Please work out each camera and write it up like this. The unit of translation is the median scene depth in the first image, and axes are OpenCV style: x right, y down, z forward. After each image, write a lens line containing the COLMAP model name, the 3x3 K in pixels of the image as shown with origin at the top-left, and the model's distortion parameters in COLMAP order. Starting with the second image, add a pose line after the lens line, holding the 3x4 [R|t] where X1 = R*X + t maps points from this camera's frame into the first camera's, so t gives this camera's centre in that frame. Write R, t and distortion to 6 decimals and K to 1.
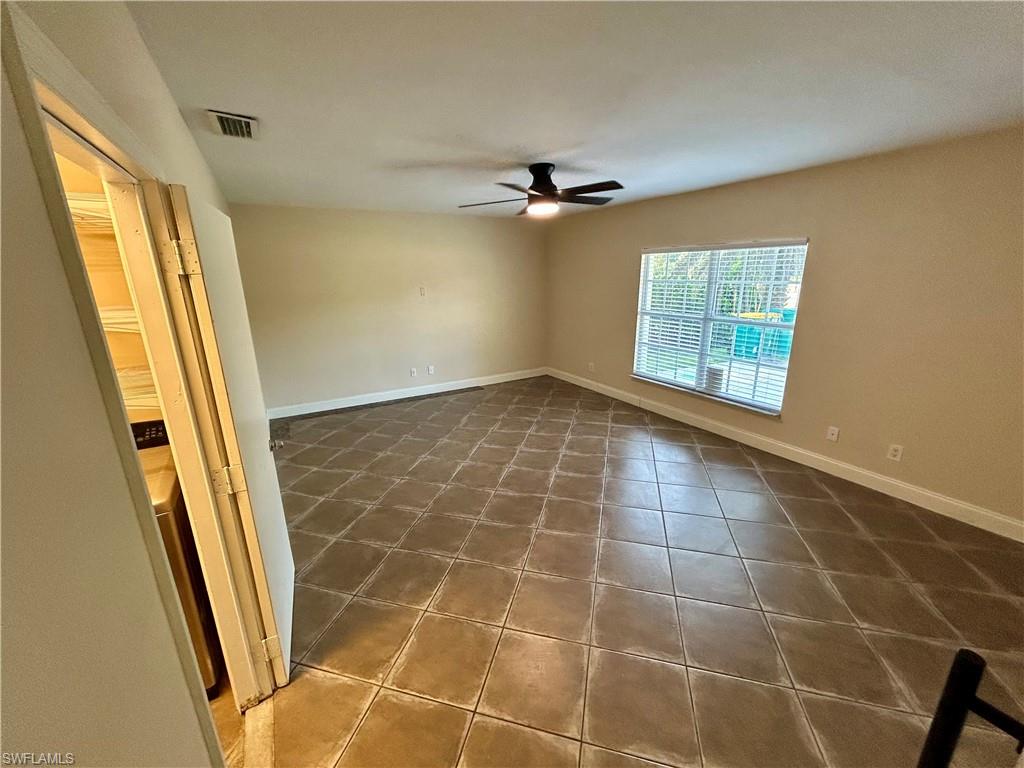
lens RADIAL K [[410.5, 0, 511.0], [0, 410.5, 384.6], [0, 0, 1]] dist [-0.000457, -0.000450]
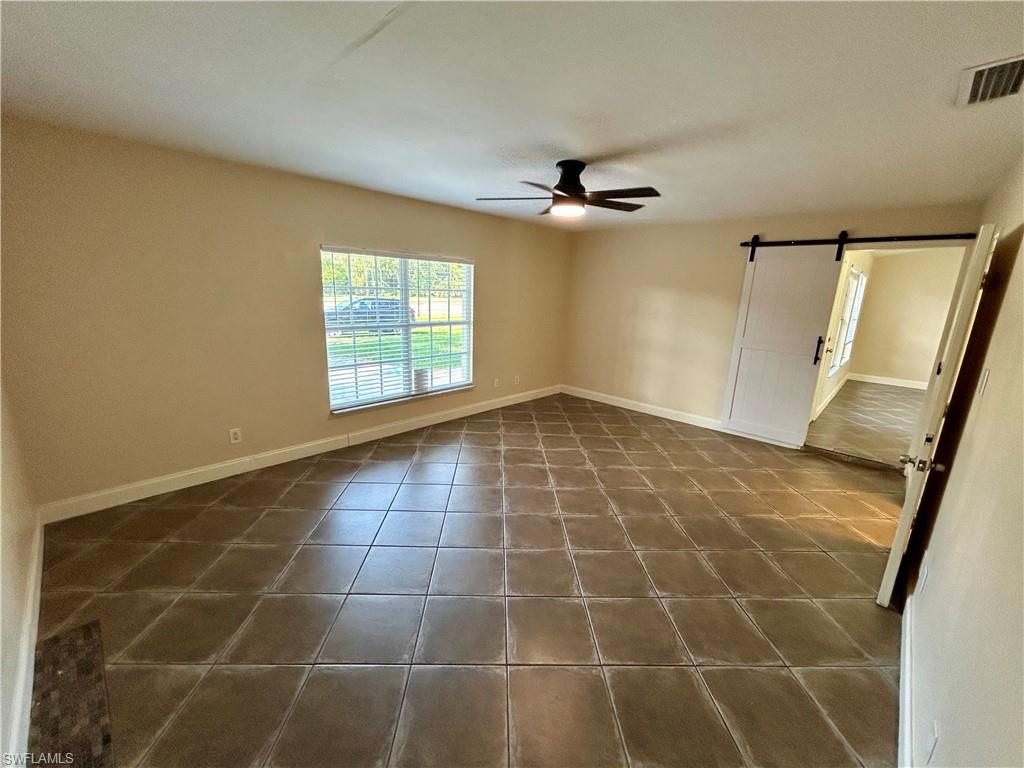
lens RADIAL K [[411.9, 0, 510.0], [0, 411.9, 384.6], [0, 0, 1]] dist [-0.003801, 0.003044]
pose [[-0.280080, -0.214307, 0.935750, -0.676279], [0.224517, 0.933106, 0.280902, -0.288232], [-0.933353, 0.288767, -0.213229, 1.167667]]
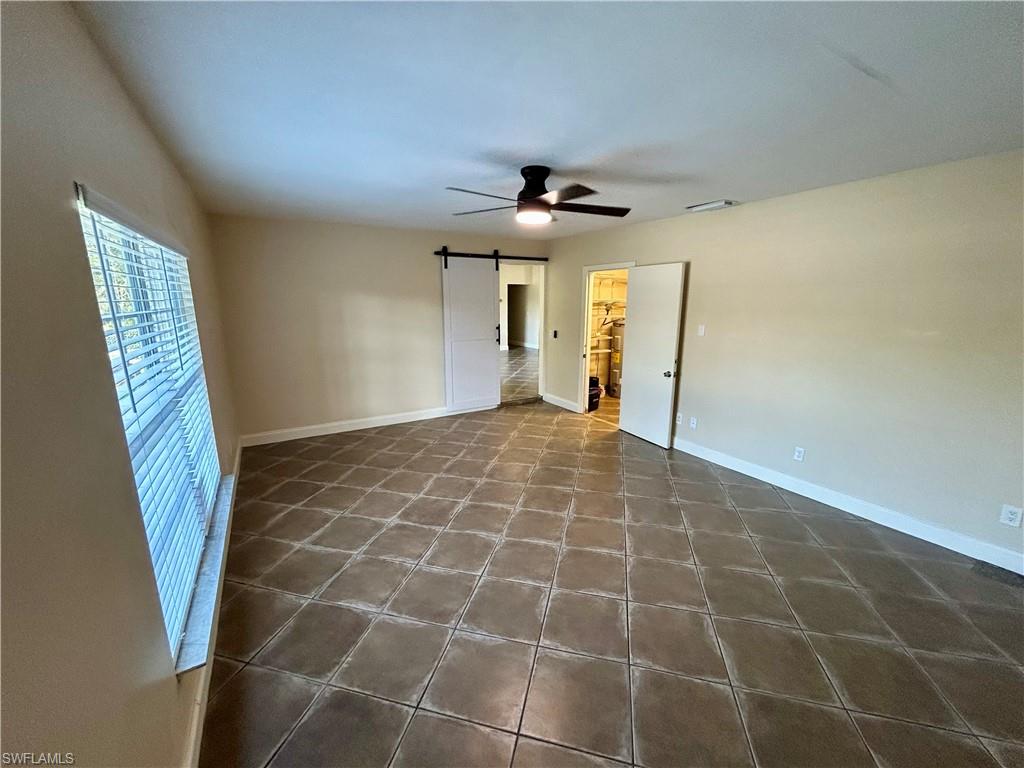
lens RADIAL K [[411.9, 0, 510.0], [0, 411.9, 384.6], [0, 0, 1]] dist [-0.003801, 0.003044]
pose [[-0.999807, 0.018570, -0.006430, 0.115063], [0.013499, 0.886769, 0.462015, -0.424866], [0.014282, 0.461839, -0.886849, 1.595424]]
